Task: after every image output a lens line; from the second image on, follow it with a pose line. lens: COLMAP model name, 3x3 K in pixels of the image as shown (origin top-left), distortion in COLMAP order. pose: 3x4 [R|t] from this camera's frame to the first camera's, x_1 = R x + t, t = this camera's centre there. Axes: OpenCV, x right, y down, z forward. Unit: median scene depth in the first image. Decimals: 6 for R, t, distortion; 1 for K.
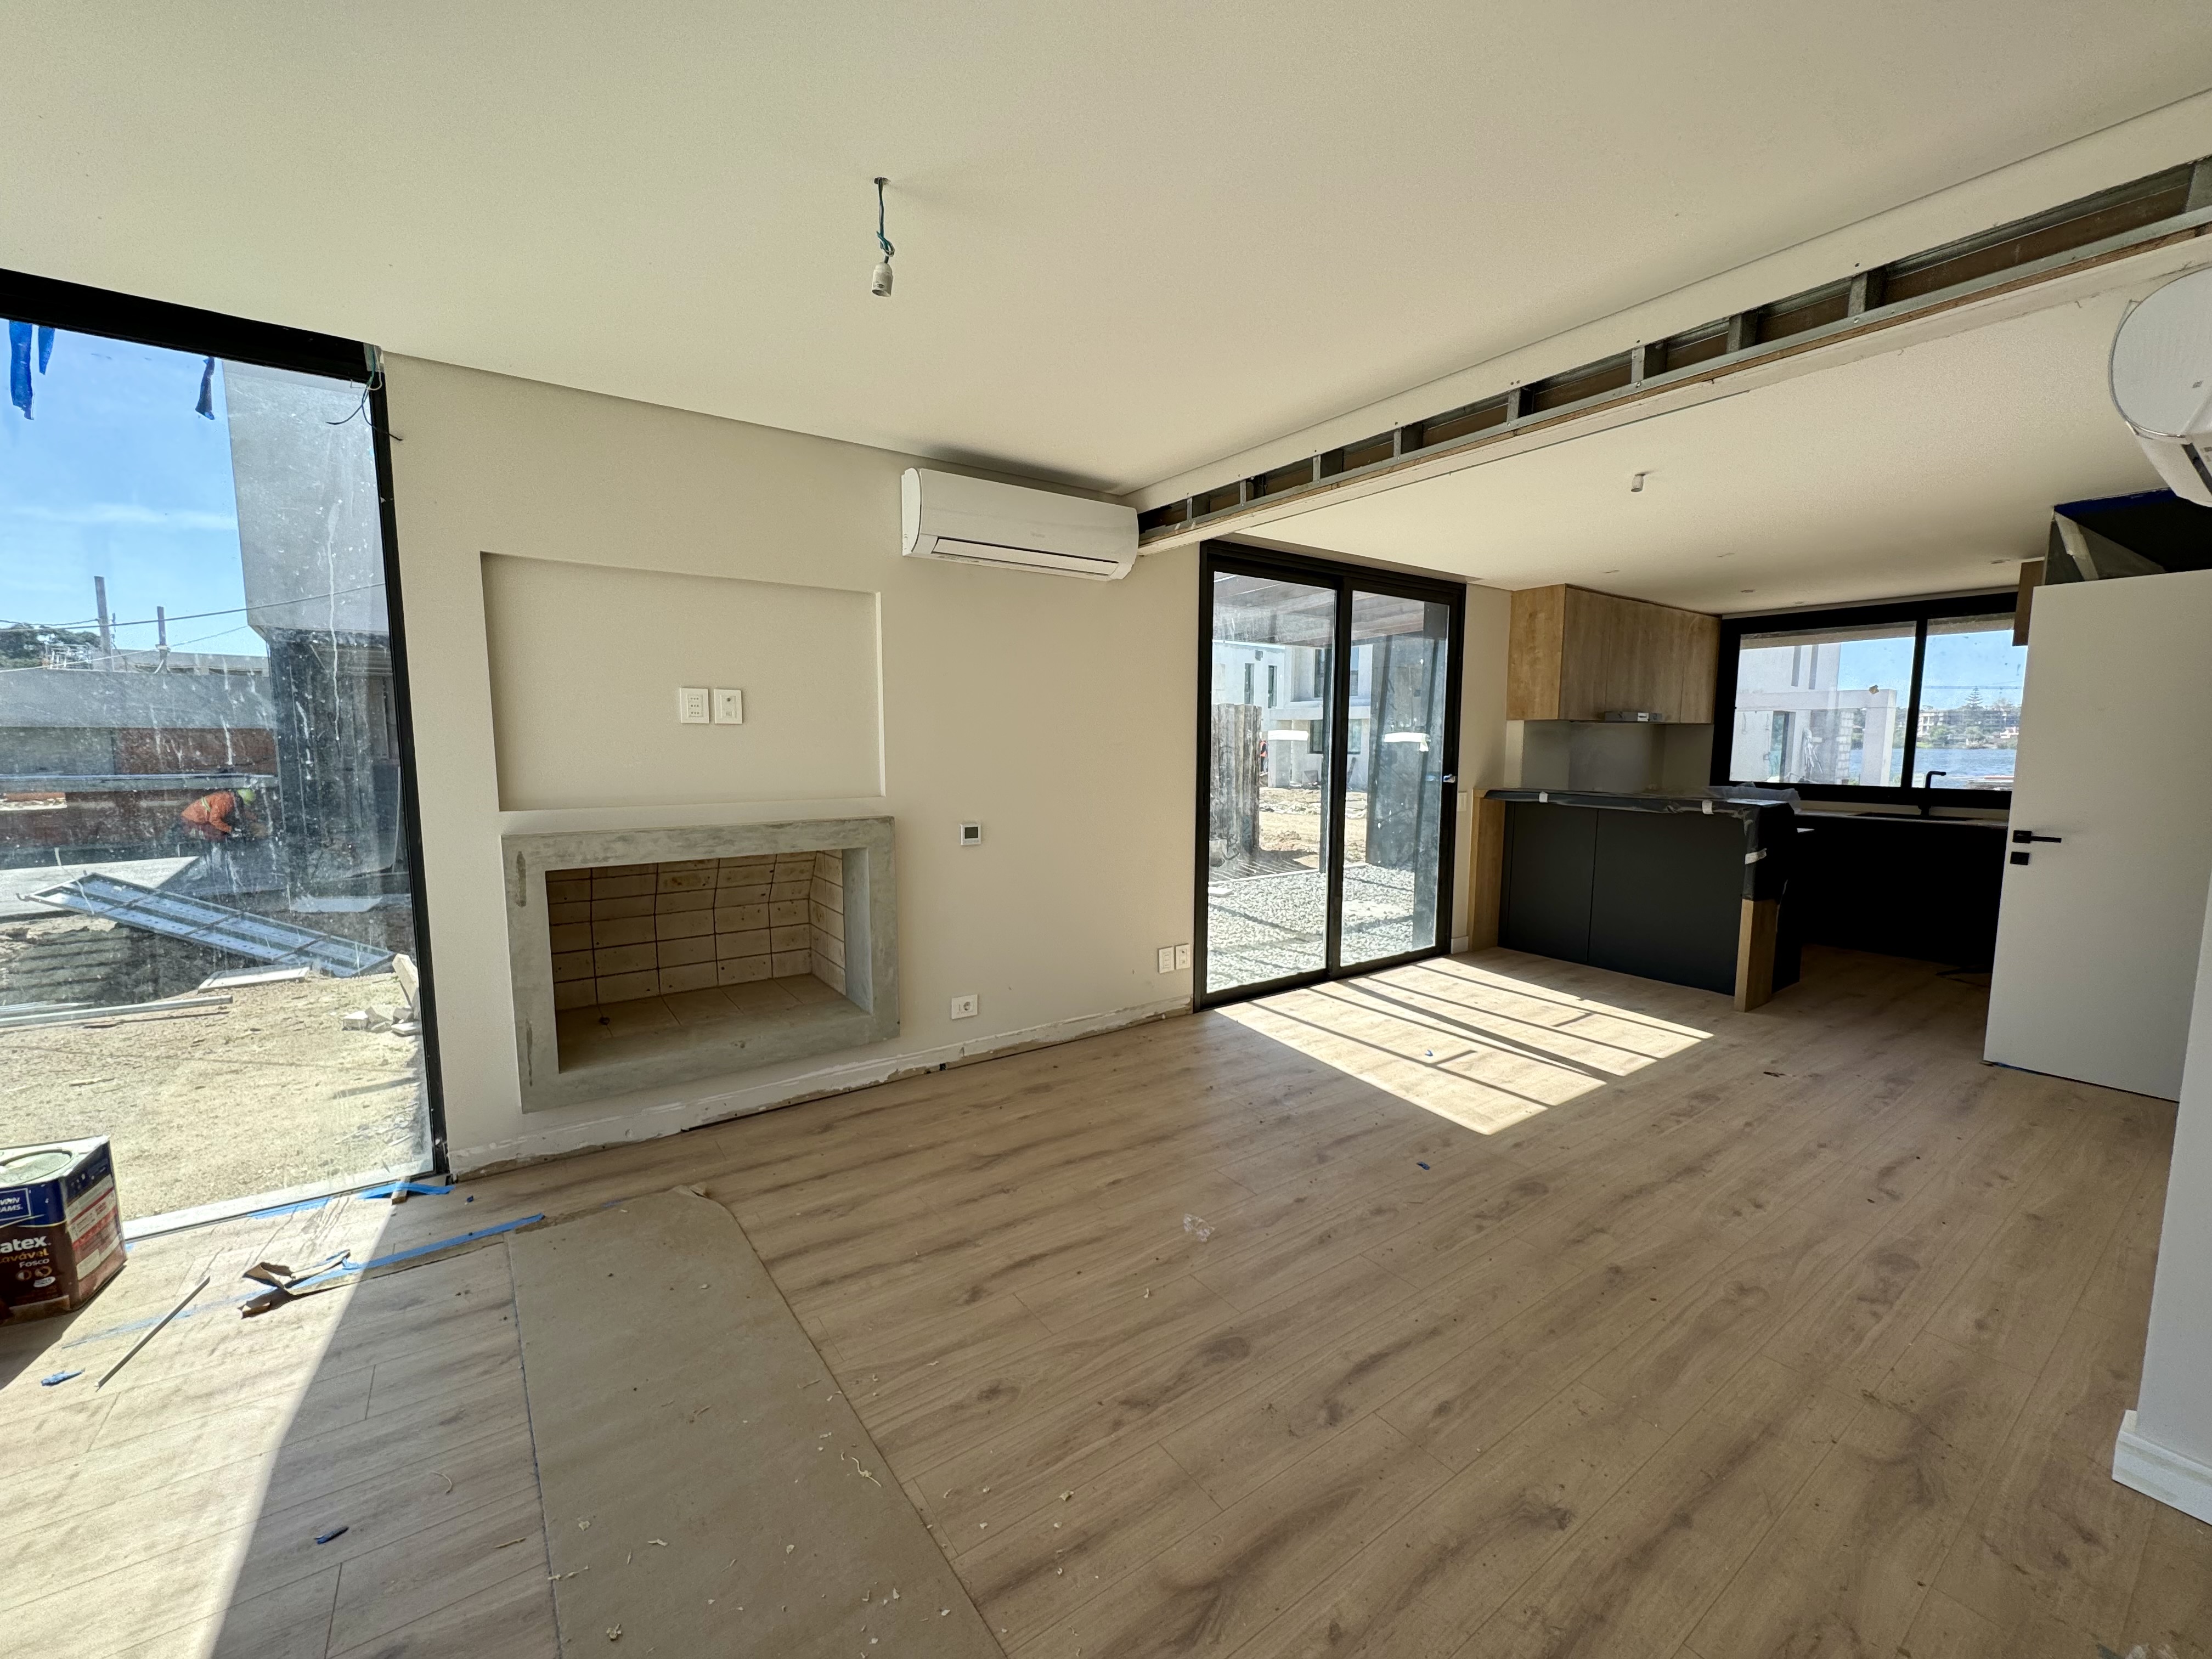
lens RADIAL K [[883.7, 0, 1106.0], [0, 883.7, 829.5], [0, 0, 1]] dist [-0.001256, -0.000163]
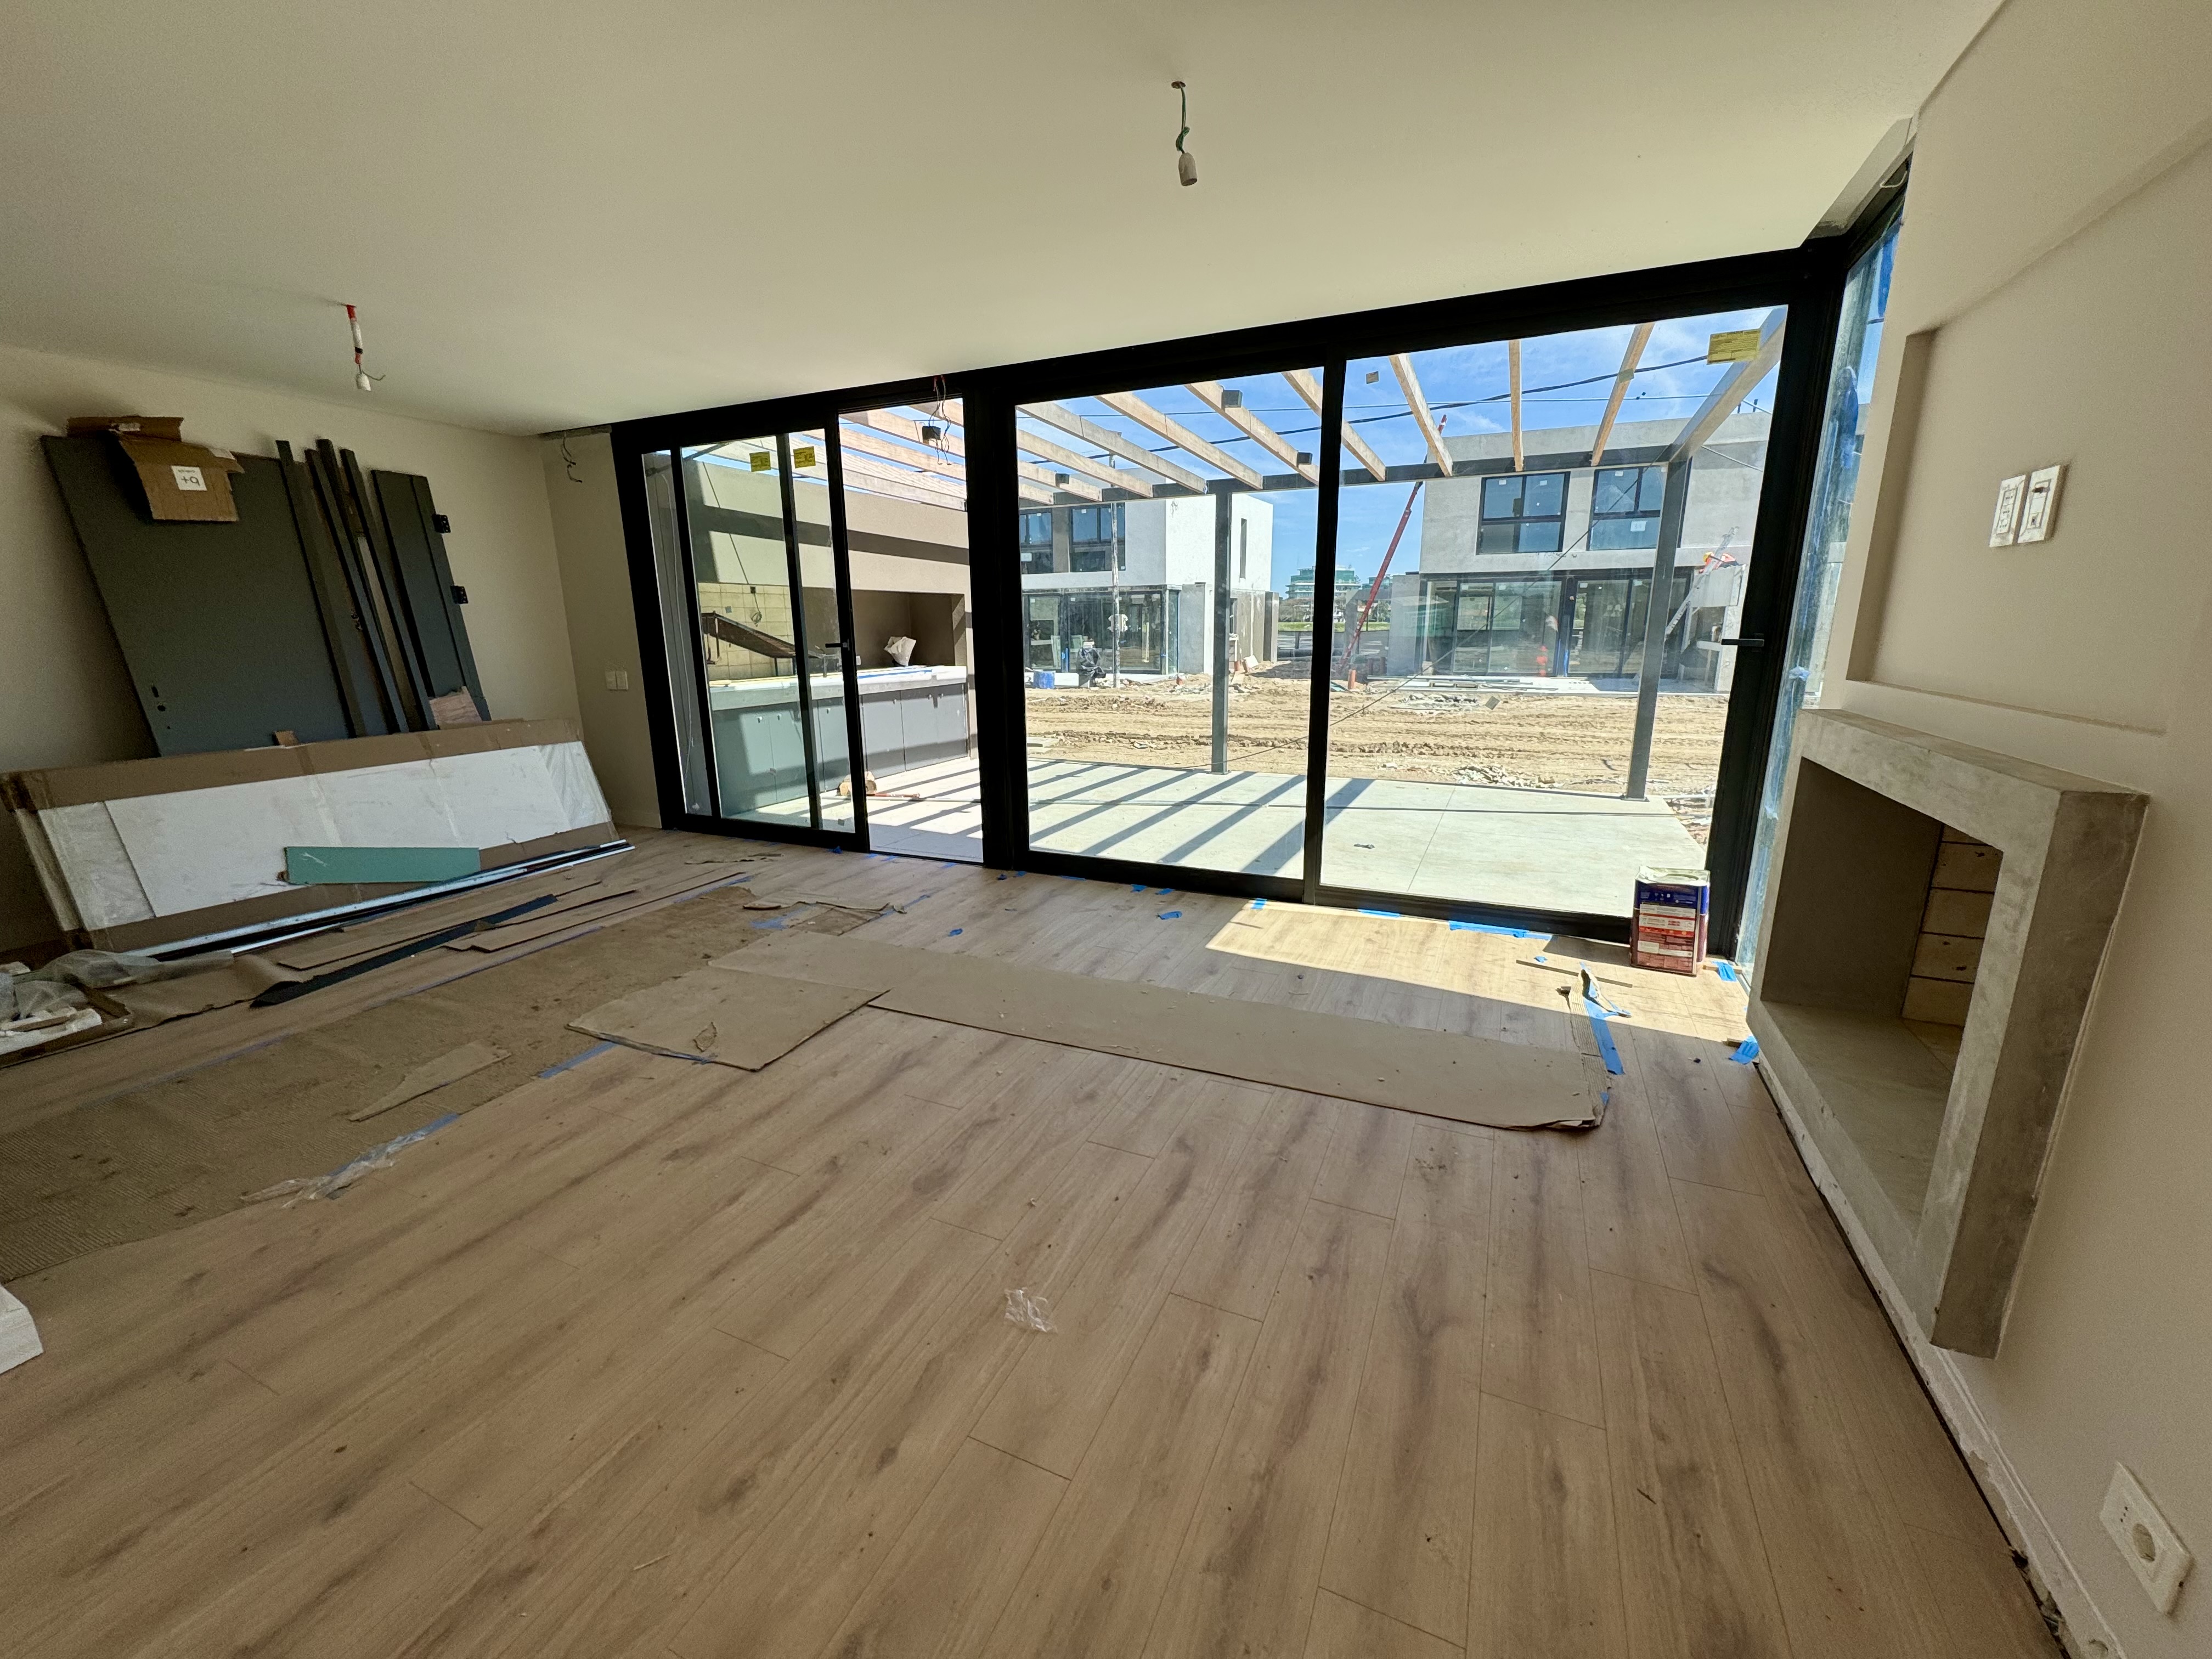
lens RADIAL K [[883.7, 0, 1106.0], [0, 883.7, 829.5], [0, 0, 1]] dist [-0.001256, -0.000163]
pose [[-0.865206, 0.120338, -0.486762, 0.409026], [-0.041954, 0.949996, 0.309432, -0.147118], [0.499658, 0.288144, -0.816894, 1.786784]]
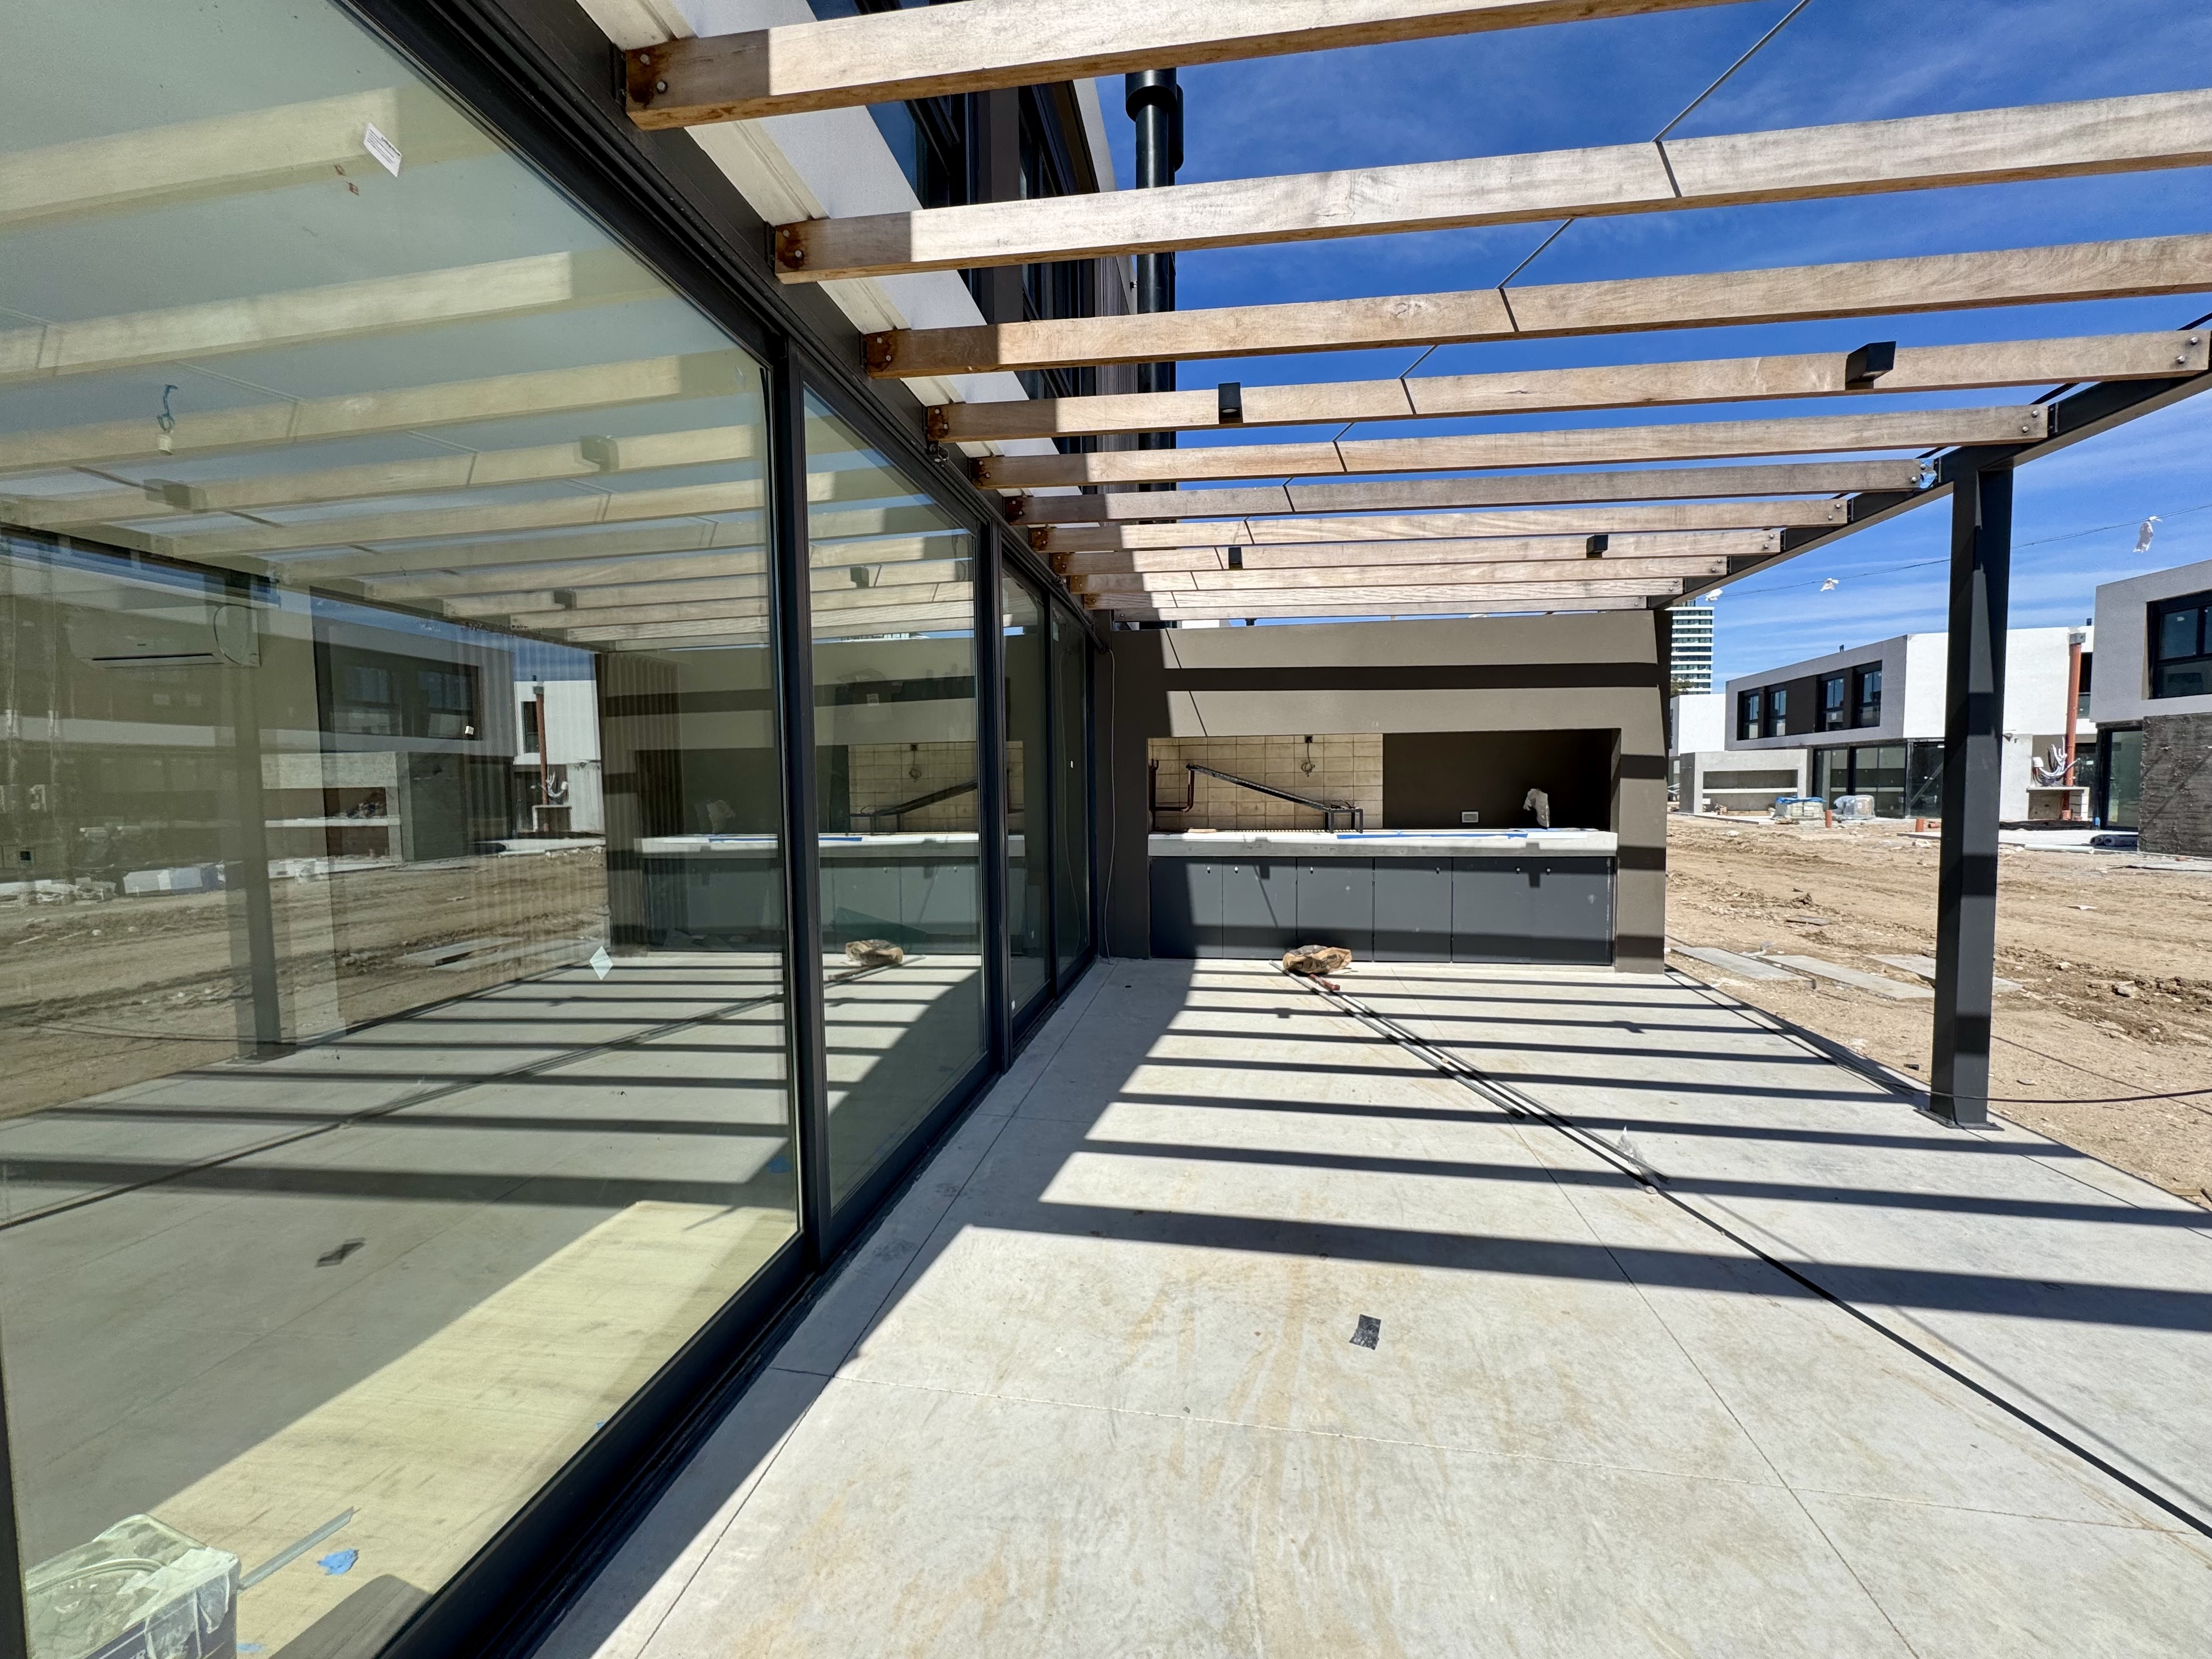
lens RADIAL K [[883.7, 0, 1106.0], [0, 883.7, 829.5], [0, 0, 1]] dist [-0.001256, -0.000163]
pose [[-0.727429, -0.030975, 0.685483, -2.009177], [0.081592, 0.987989, 0.131229, -0.070456], [-0.681315, 0.151390, -0.716164, 0.913346]]
